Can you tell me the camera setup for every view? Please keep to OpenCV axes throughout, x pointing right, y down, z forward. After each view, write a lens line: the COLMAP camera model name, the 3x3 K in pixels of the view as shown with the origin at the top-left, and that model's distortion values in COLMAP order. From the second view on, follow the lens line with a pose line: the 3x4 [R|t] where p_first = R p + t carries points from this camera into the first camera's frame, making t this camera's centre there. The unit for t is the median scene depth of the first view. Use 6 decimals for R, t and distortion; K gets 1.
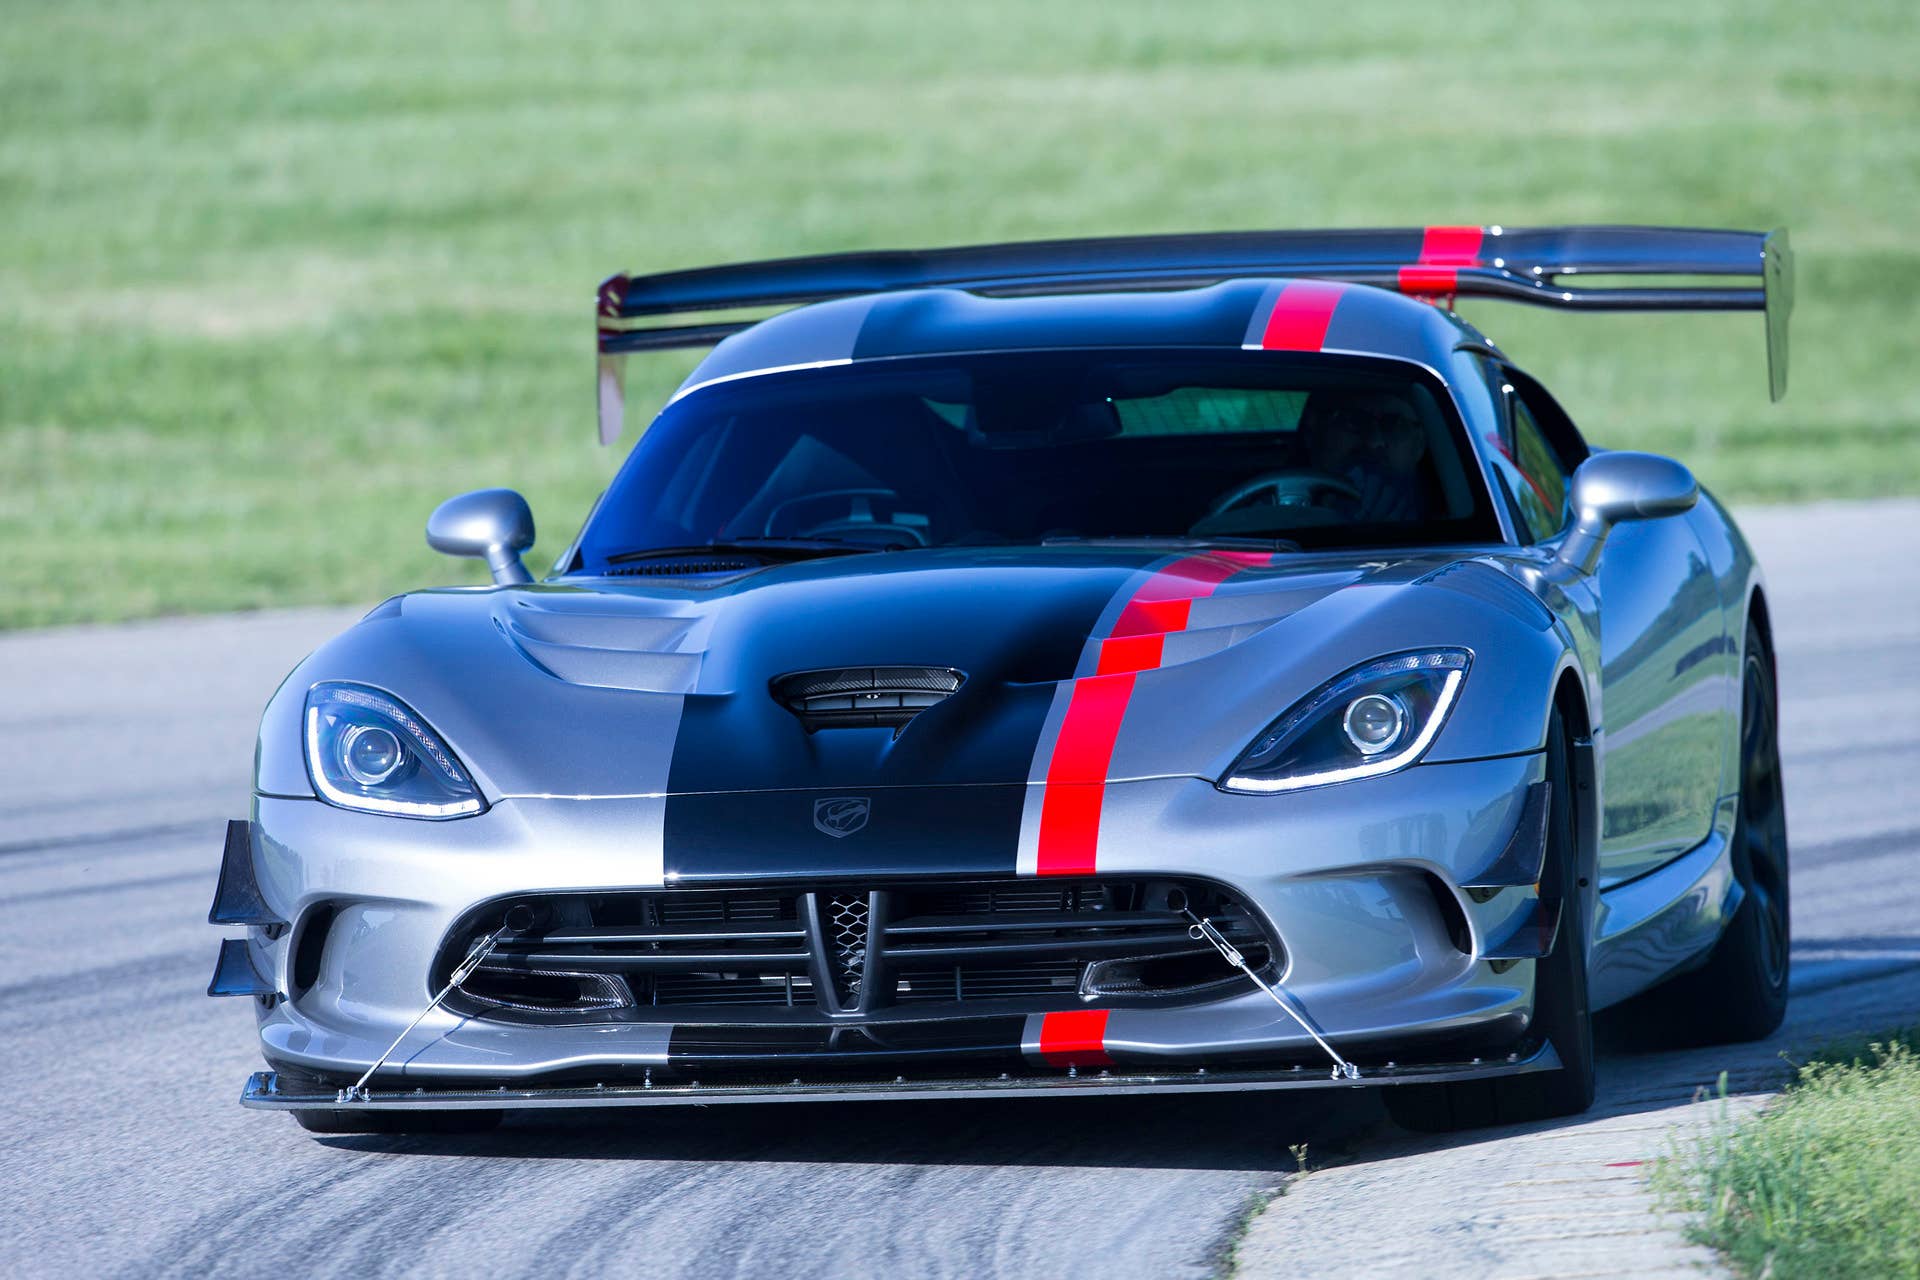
lens RADIAL K [[8414.7, 0, 961.3], [0, 8414.7, 635.2], [0, 0, 1]] dist [1.121619, 0.000000]
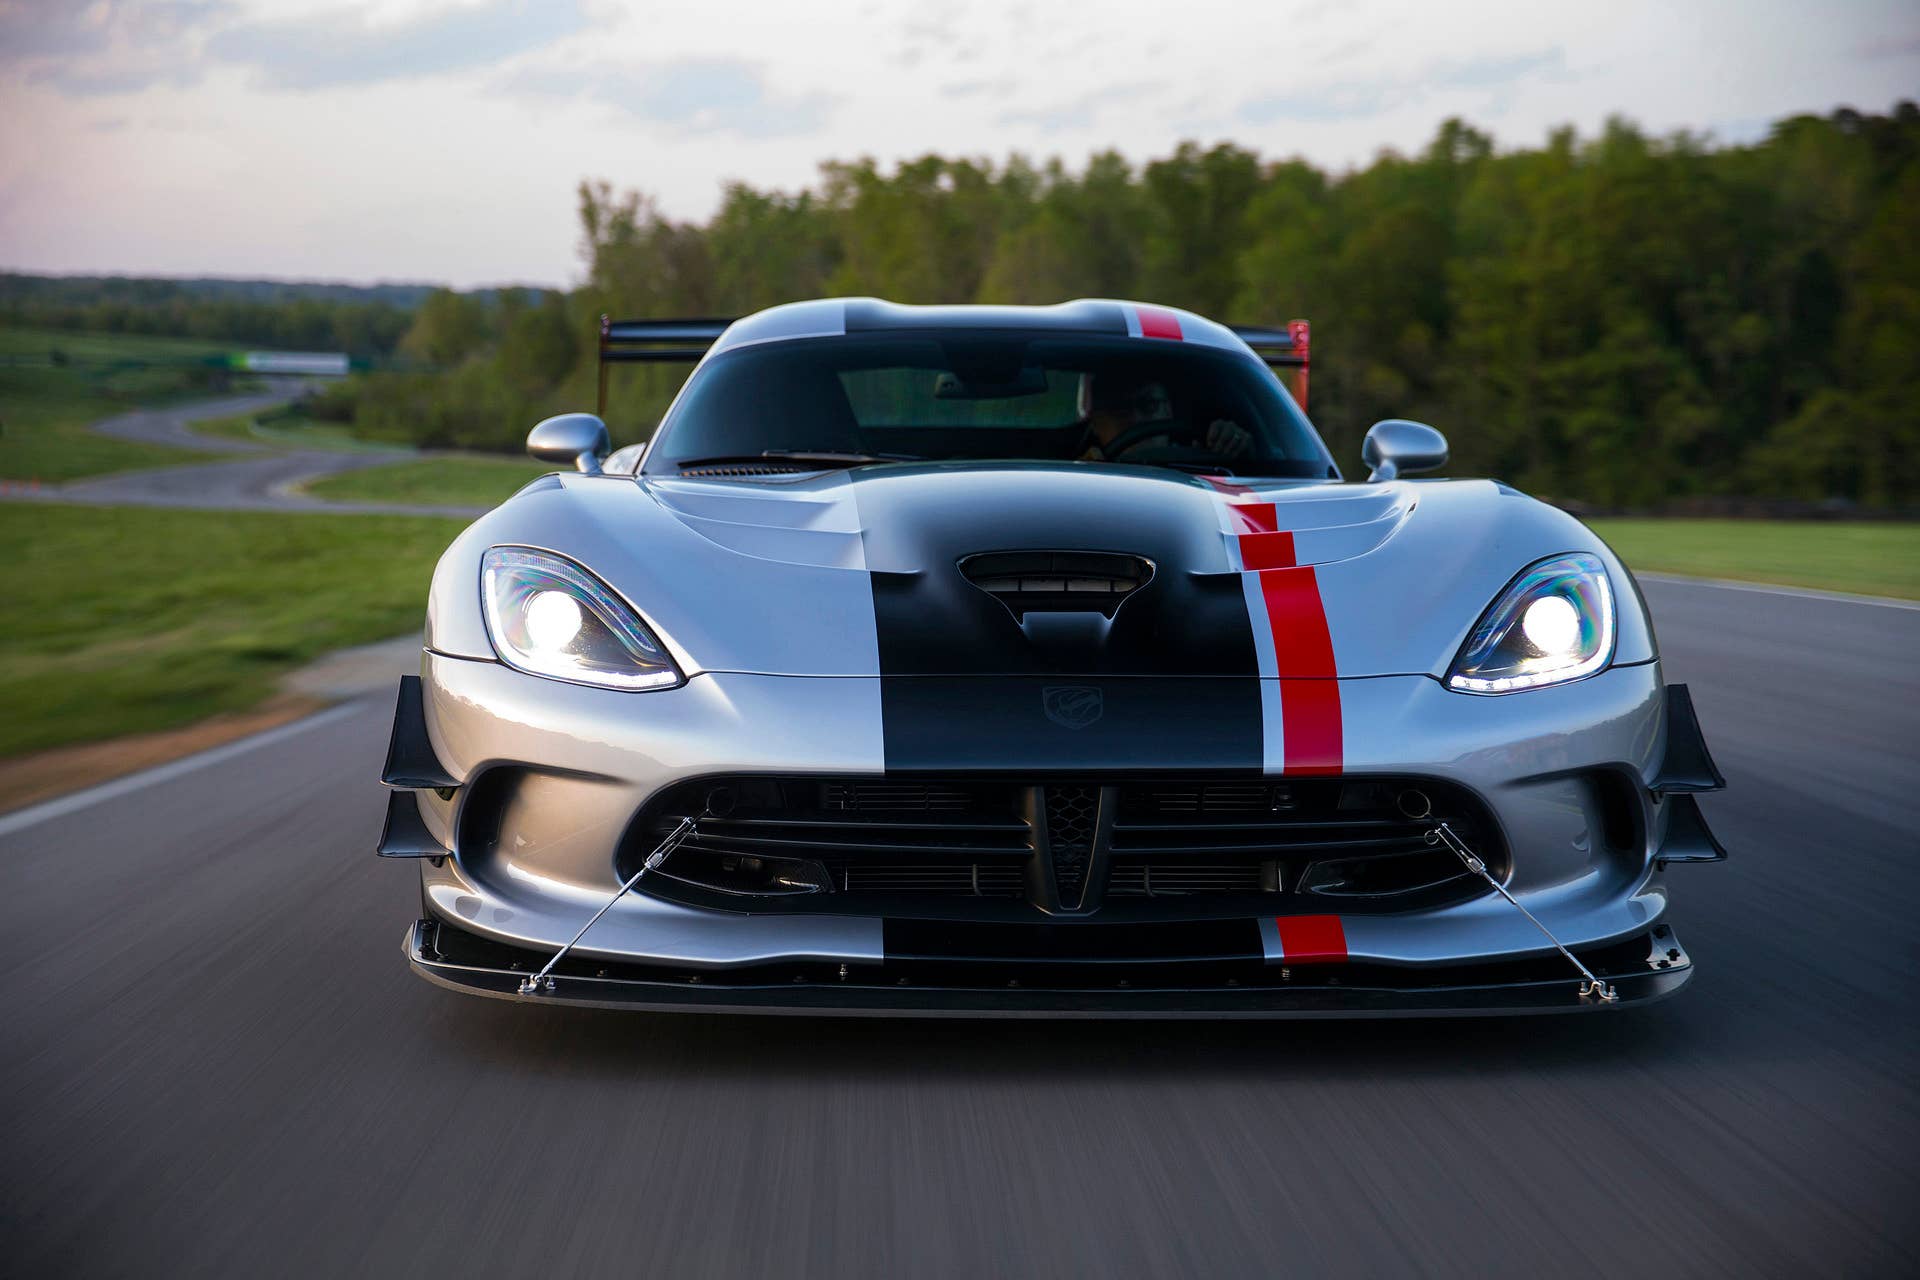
lens RADIAL K [[2727.8, 0, 1002.3], [0, 2727.8, 598.4], [0, 0, 1]] dist [0.053784, 0.000000]
pose [[0.985153, 0.037559, 0.167520, -0.073335], [-0.038852, 0.999235, 0.004449, 0.008453], [-0.167225, -0.010892, 0.985859, 0.695590]]
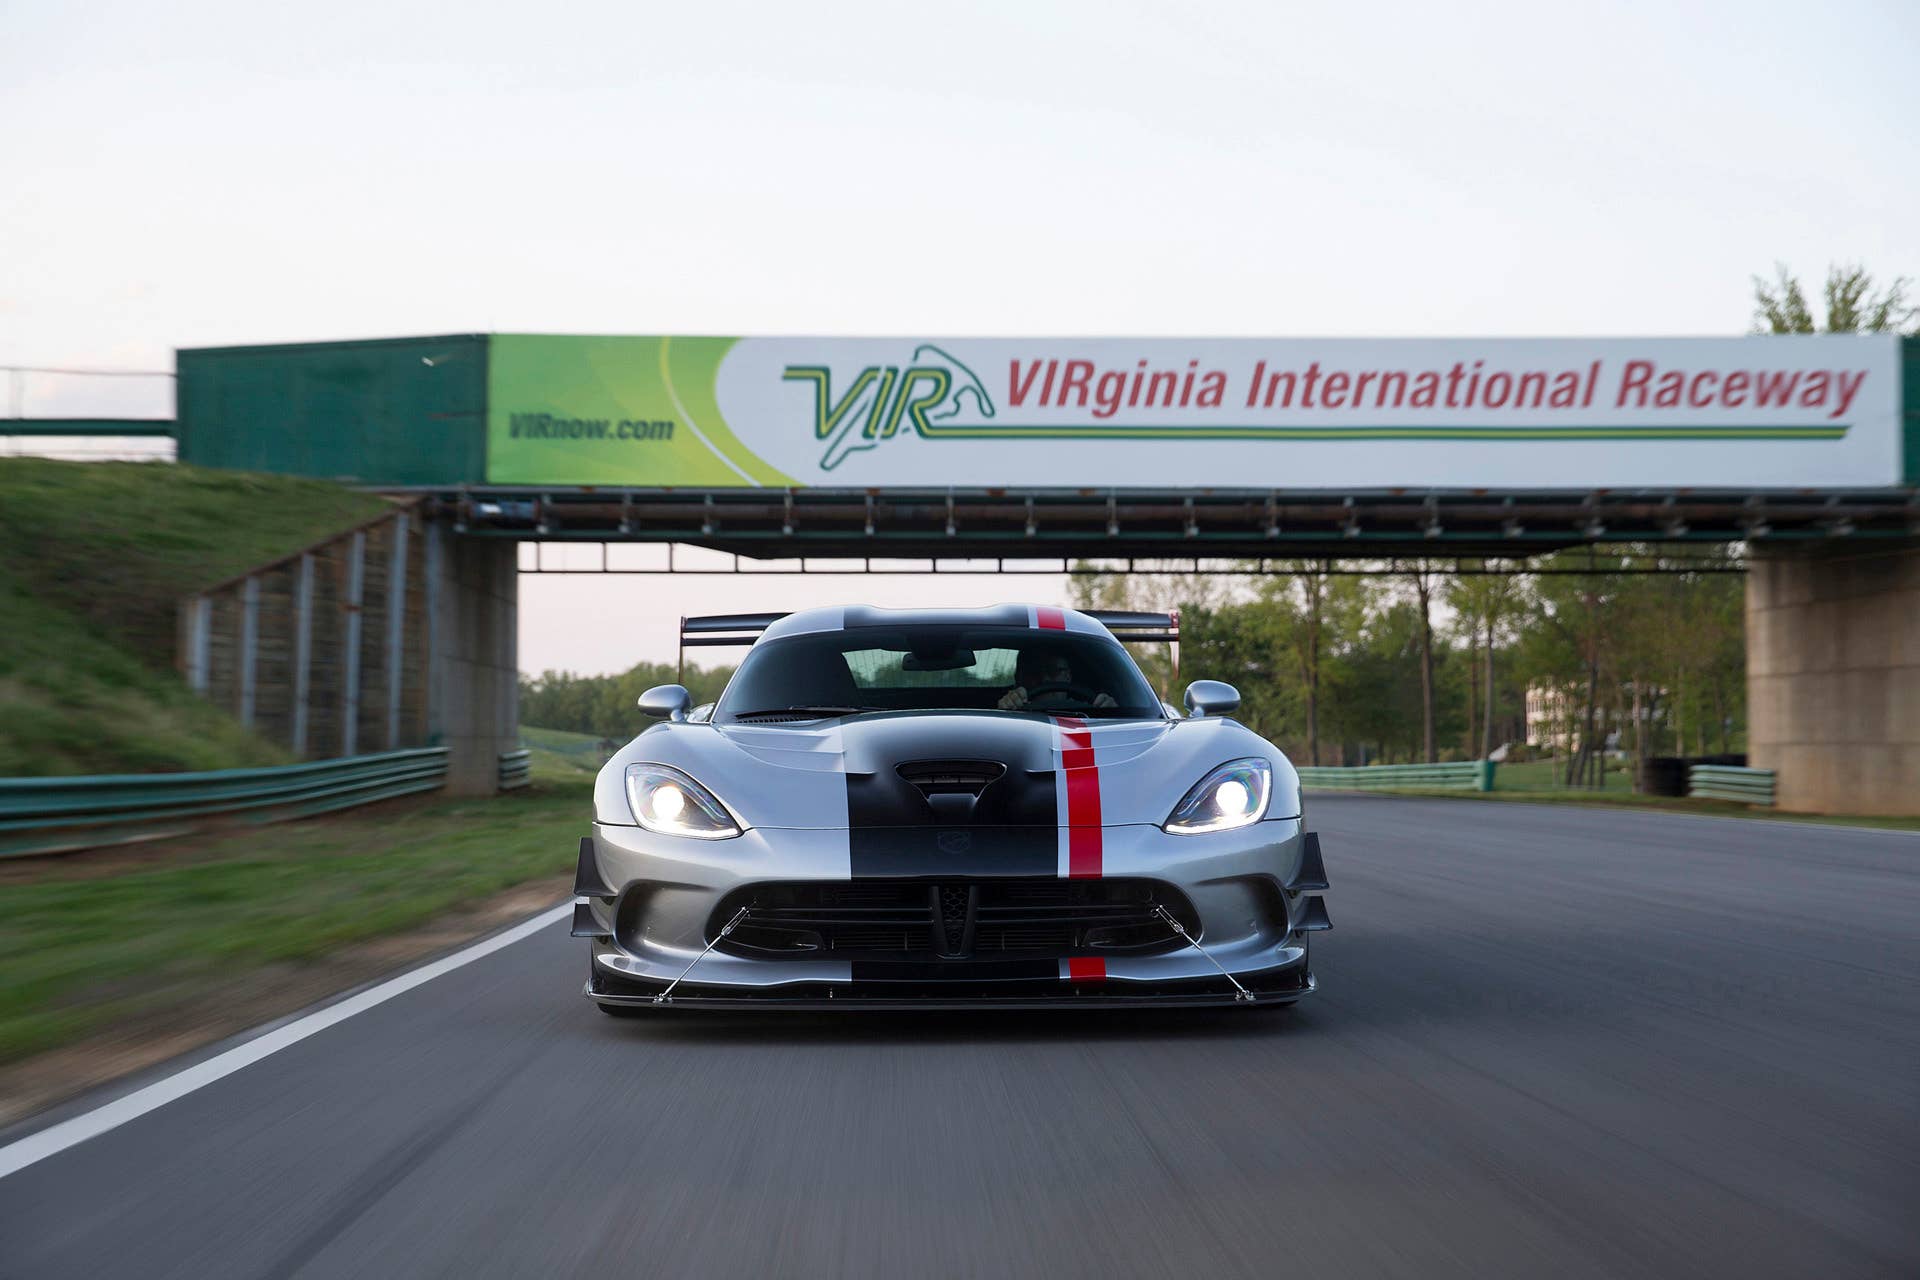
lens RADIAL K [[2398.9, 0, 966.7], [0, 2398.9, 638.0], [0, 0, 1]] dist [0.033654, 0.000000]
pose [[0.988790, 0.035016, 0.145147, -0.084092], [-0.024061, 0.996775, -0.076554, 0.017343], [-0.147360, 0.072203, 0.986444, 0.507936]]
